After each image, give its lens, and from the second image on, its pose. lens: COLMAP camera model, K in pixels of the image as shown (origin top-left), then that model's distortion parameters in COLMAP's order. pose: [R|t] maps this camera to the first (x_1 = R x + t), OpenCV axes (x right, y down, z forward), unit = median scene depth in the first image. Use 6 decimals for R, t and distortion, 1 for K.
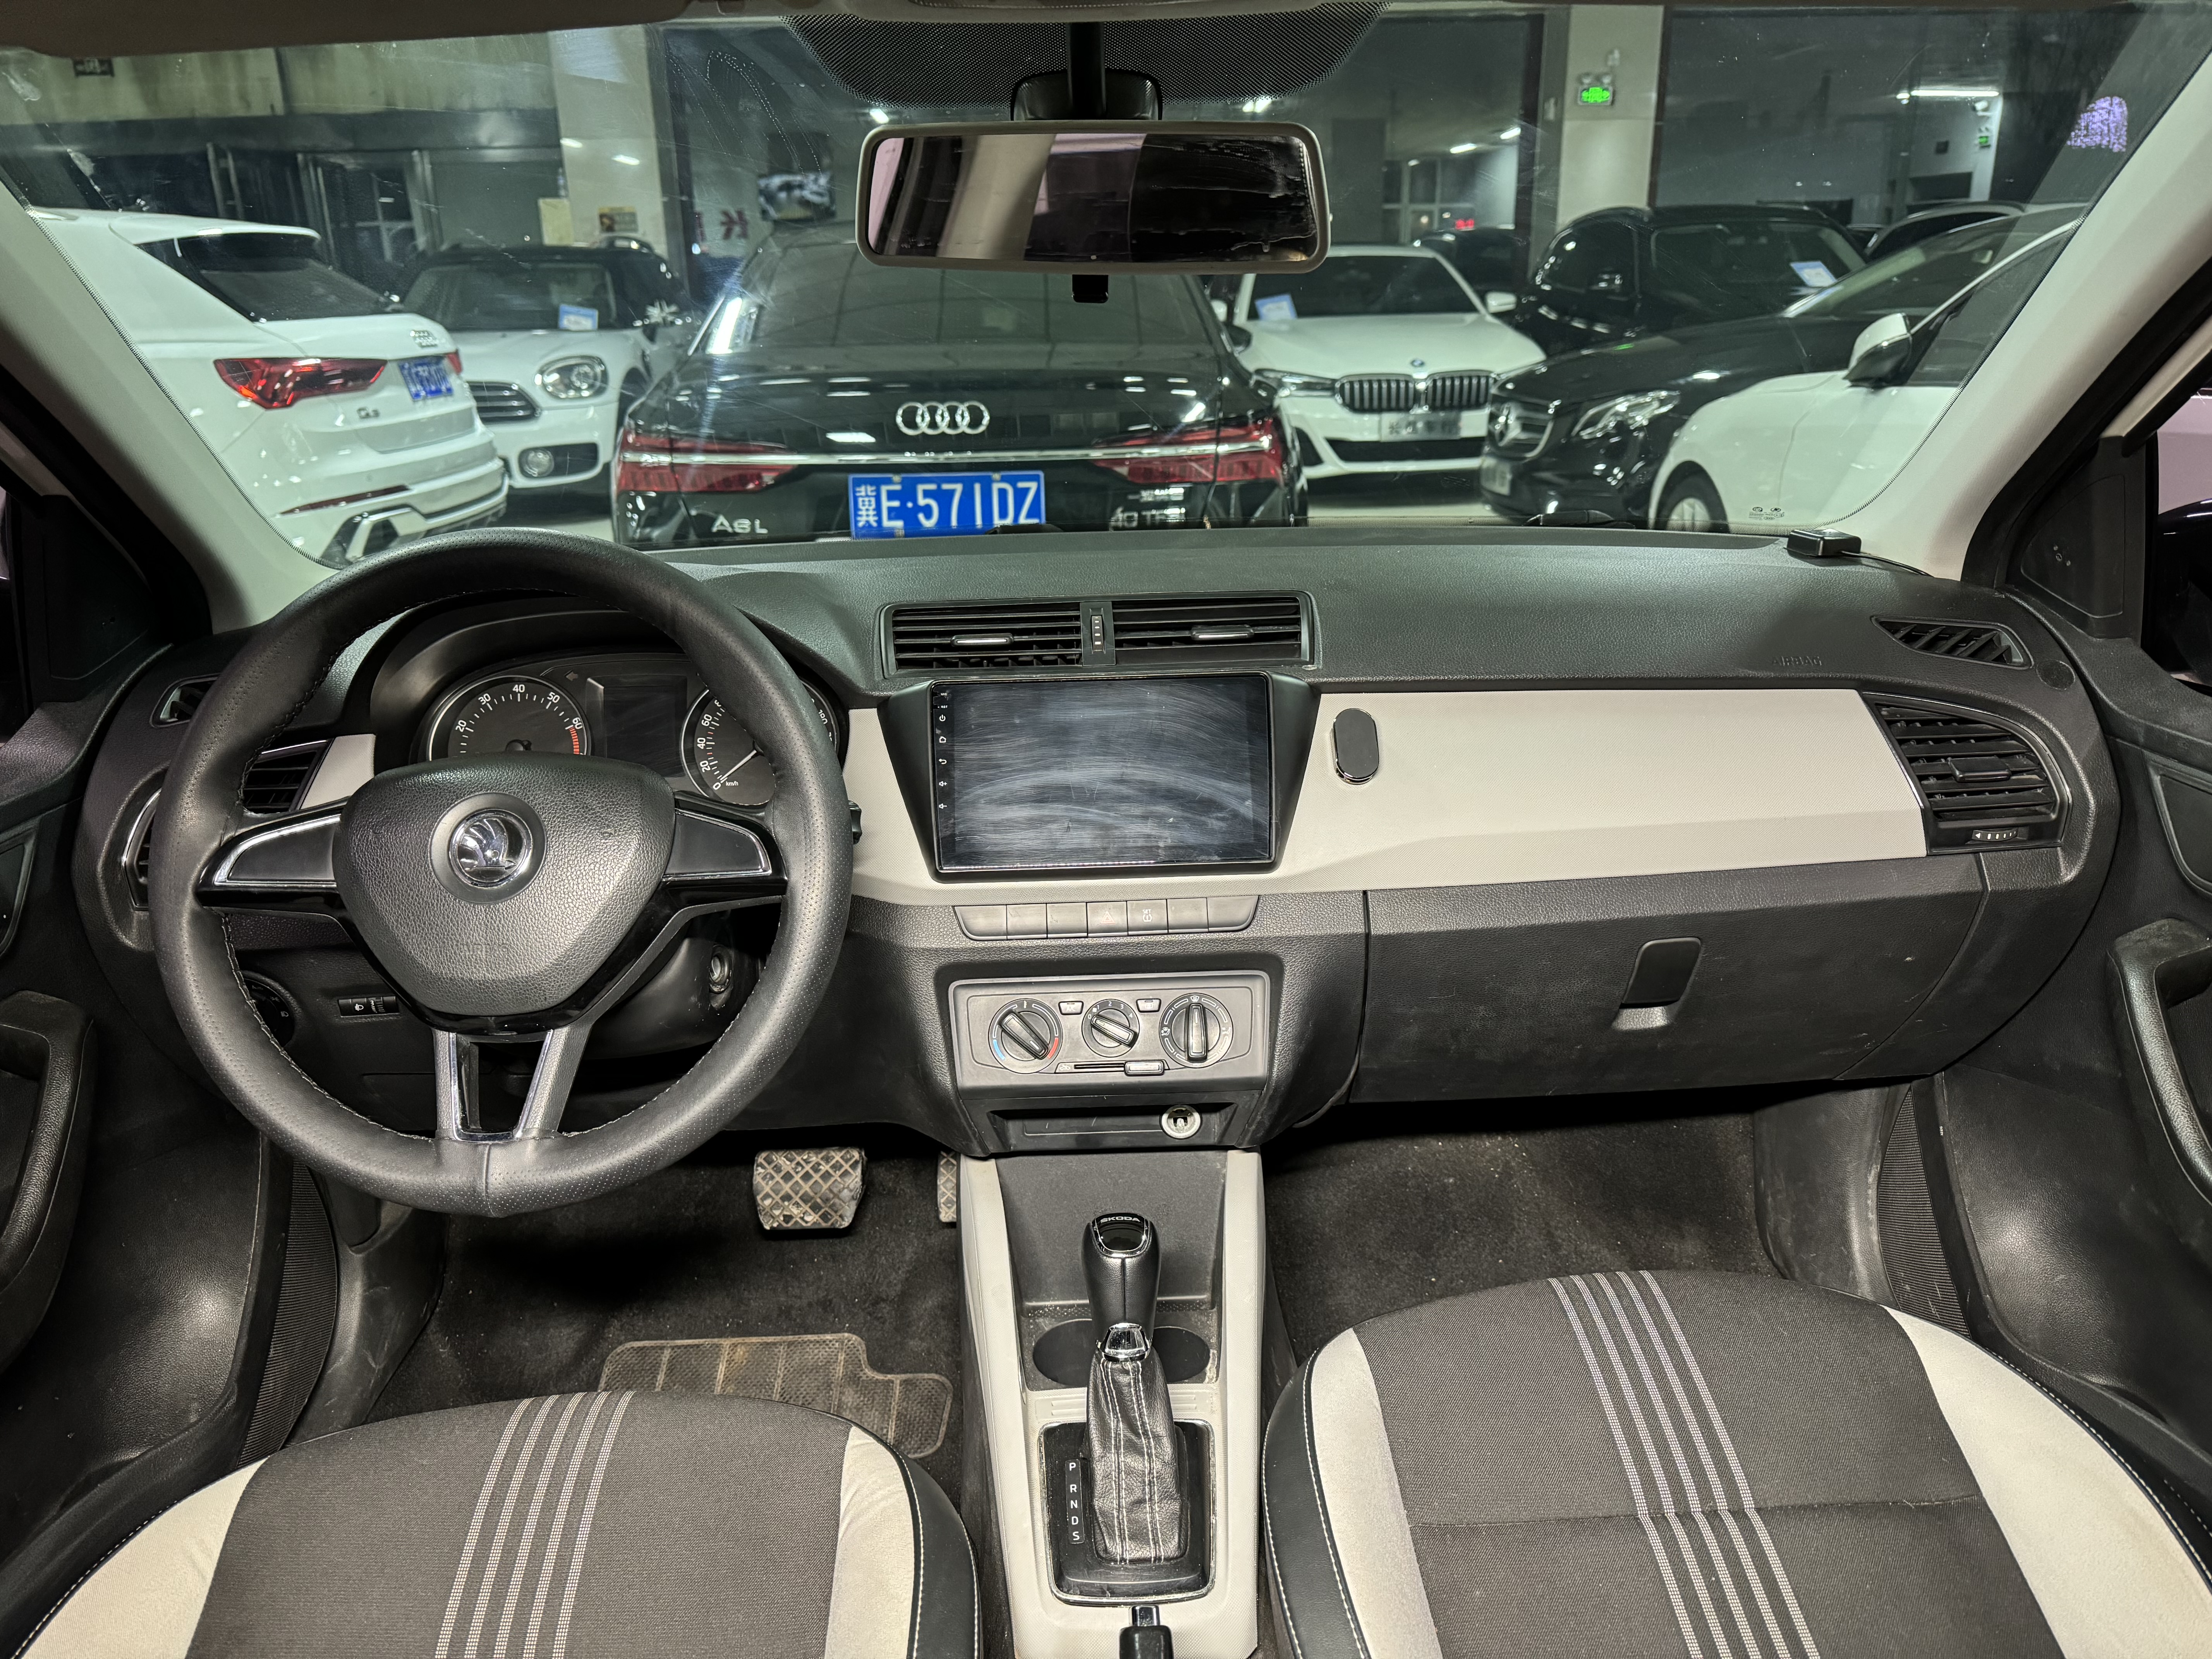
lens RADIAL K [[1602.8, 0, 1069.8], [0, 1602.8, 837.2], [0, 0, 1]] dist [0.026025, -0.044475]
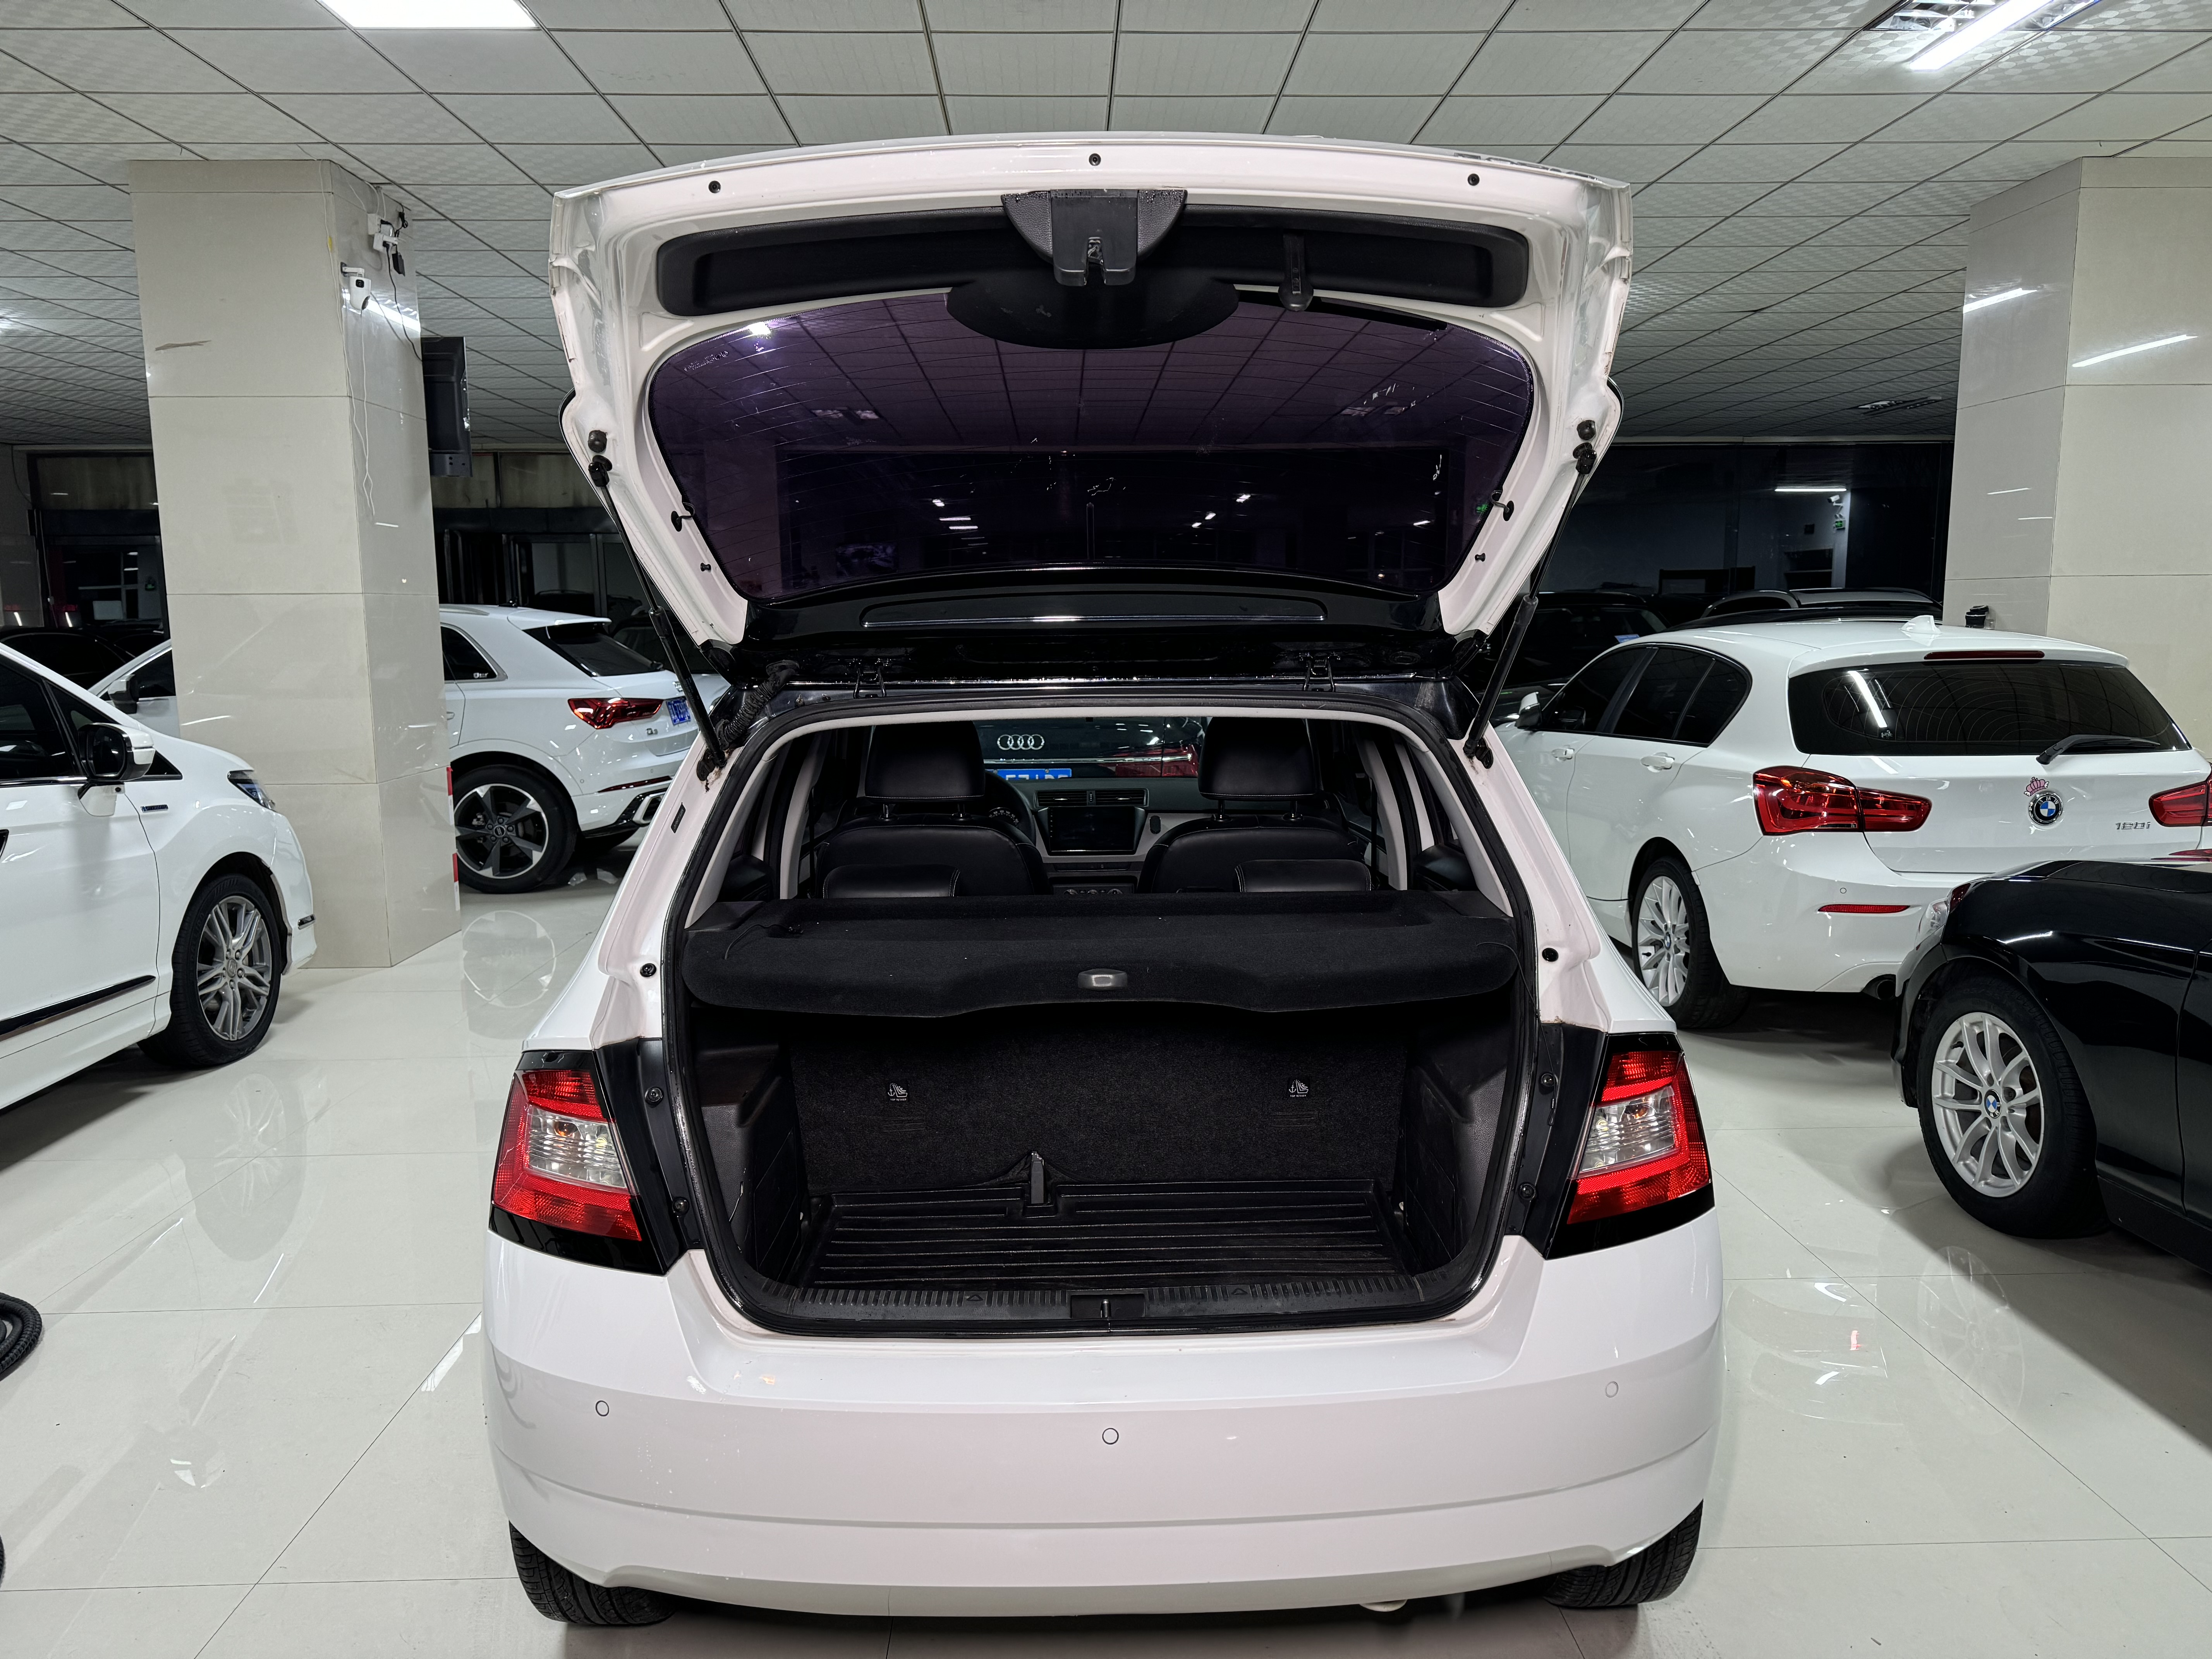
lens RADIAL K [[1602.8, 0, 1101.5], [0, 1602.8, 829.9], [0, 0, 1]] dist [0.026025, -0.044475]
pose [[0.999859, 0.013379, 0.010108, -0.001068], [-0.011158, 0.980842, -0.194486, 0.212664], [-0.012516, 0.194346, 0.980853, -0.855904]]
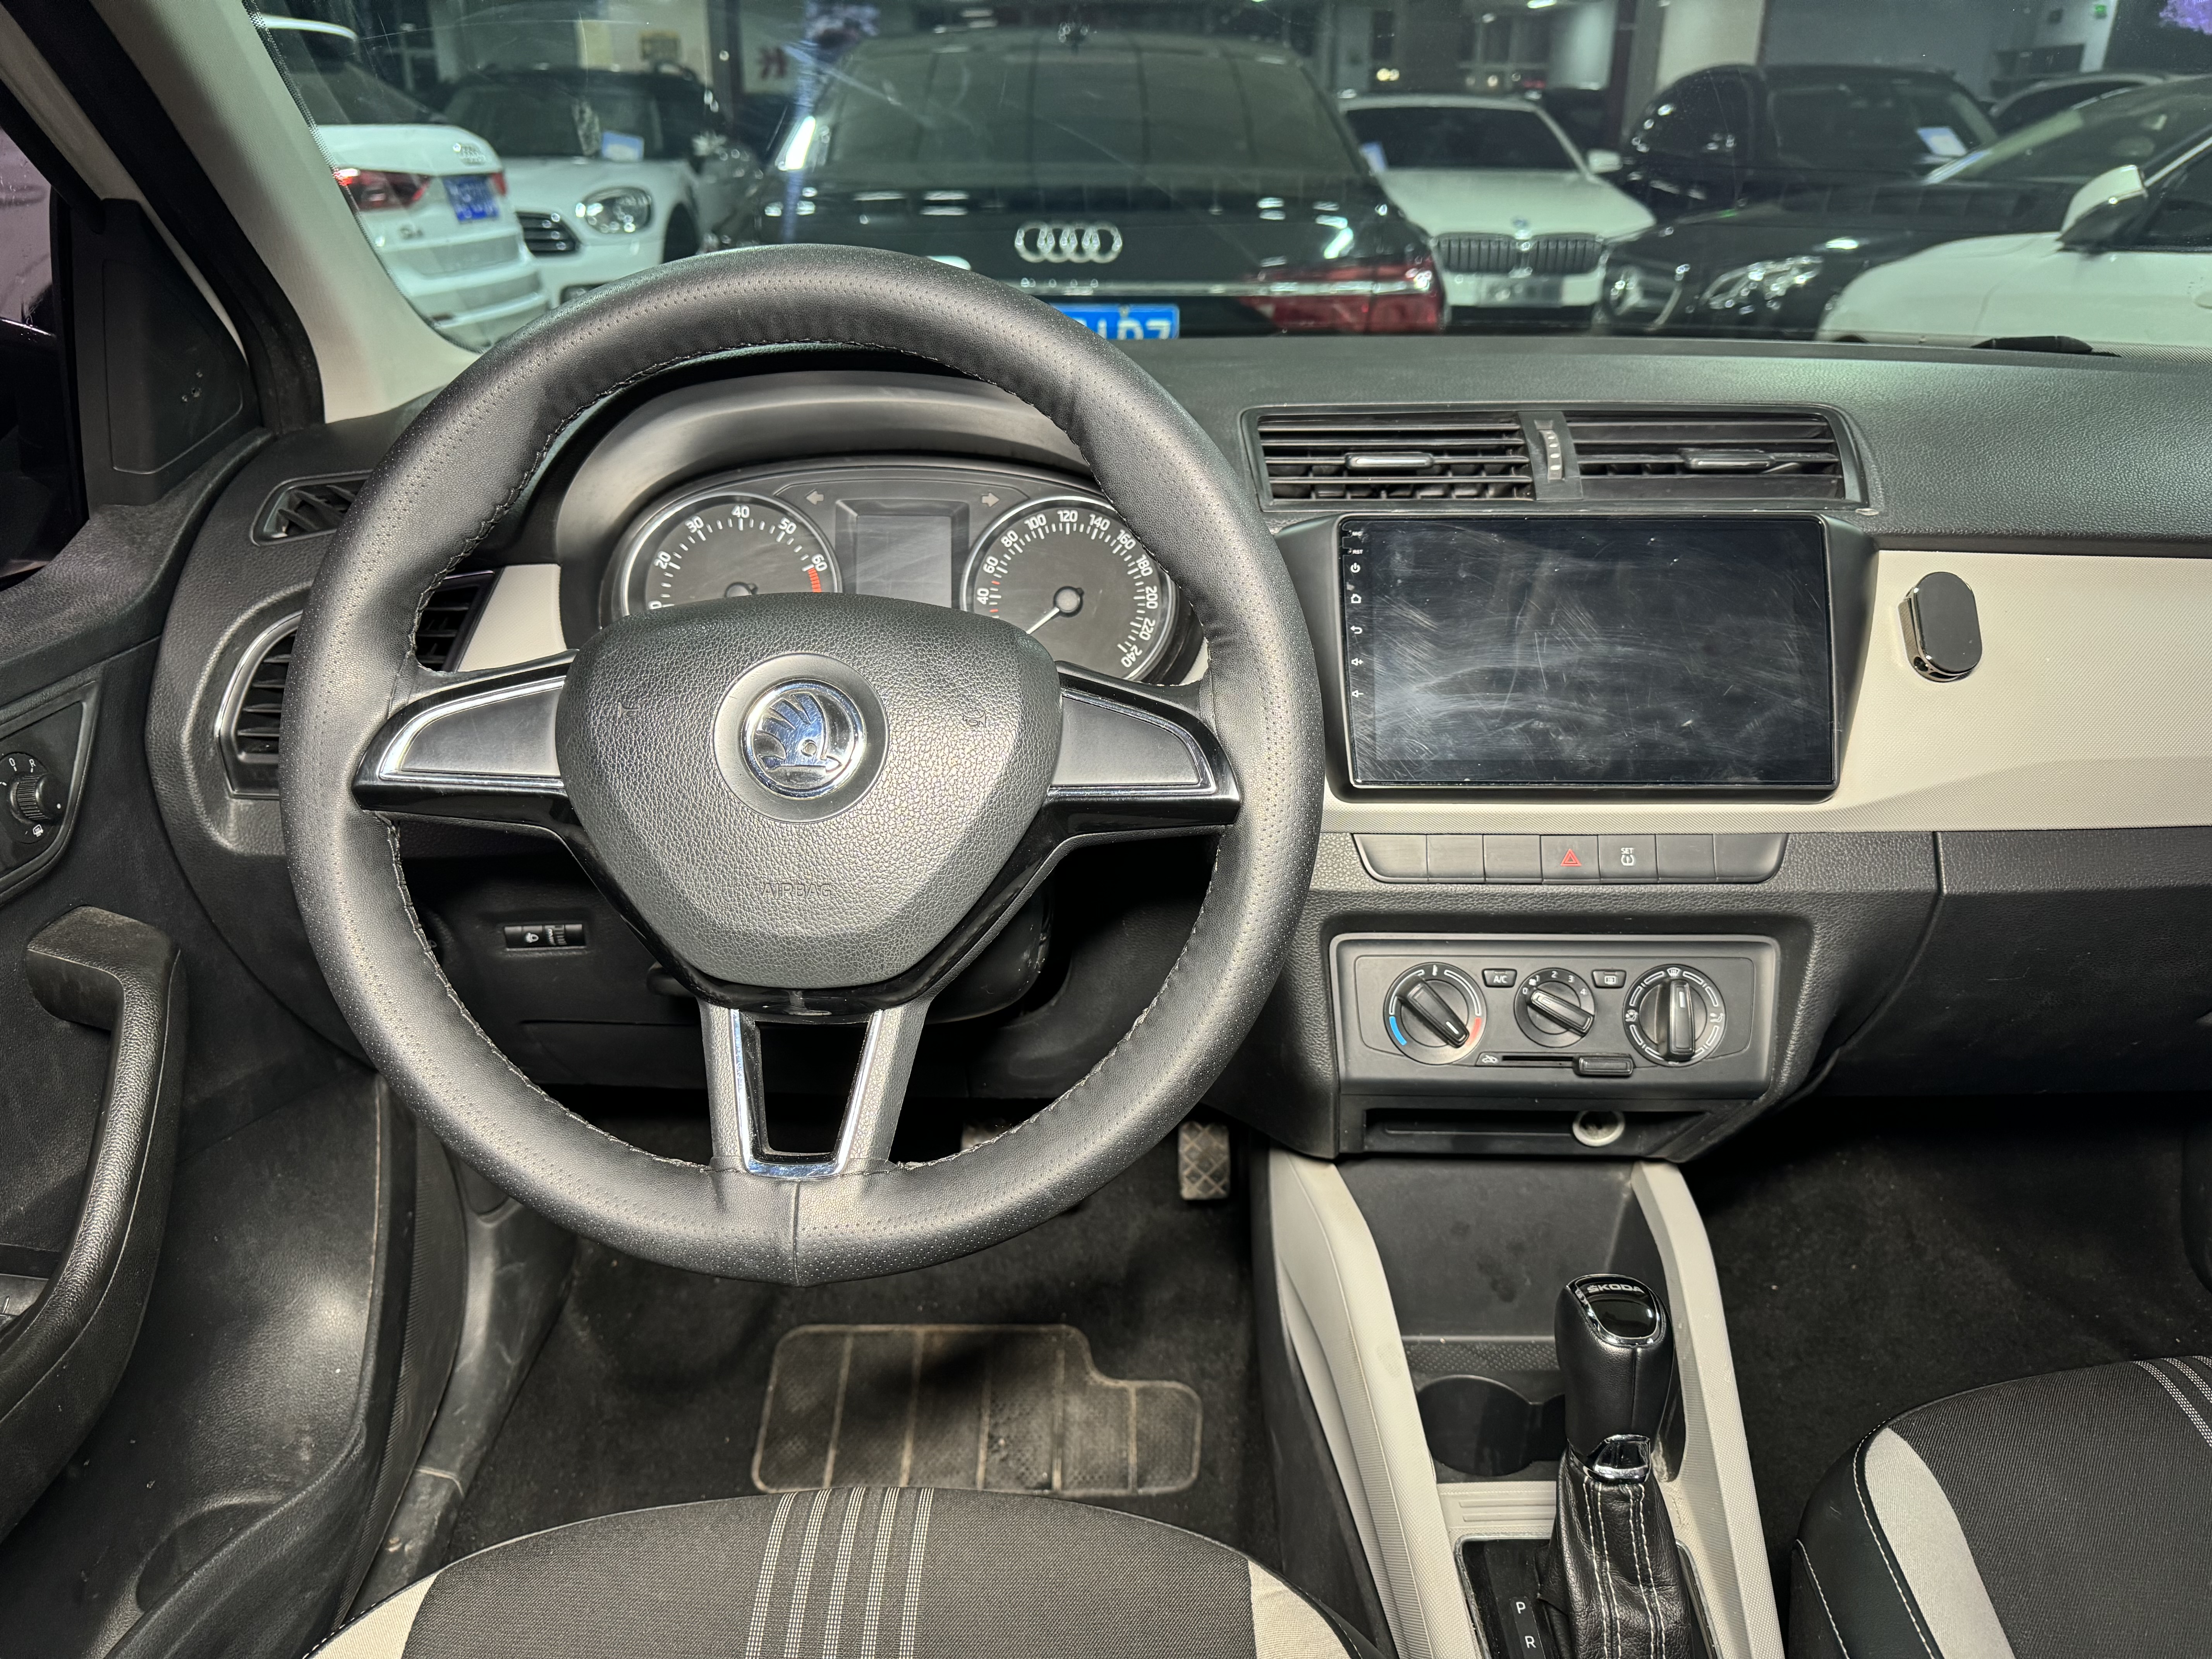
lens RADIAL K [[1602.8, 0, 1062.4], [0, 1602.8, 845.8], [0, 0, 1]] dist [0.026025, -0.044475]
pose [[0.999303, 0.035953, -0.010030, -0.062035], [-0.035032, 0.996144, 0.080440, -0.001417], [0.012883, -0.080033, 0.996709, 0.087142]]
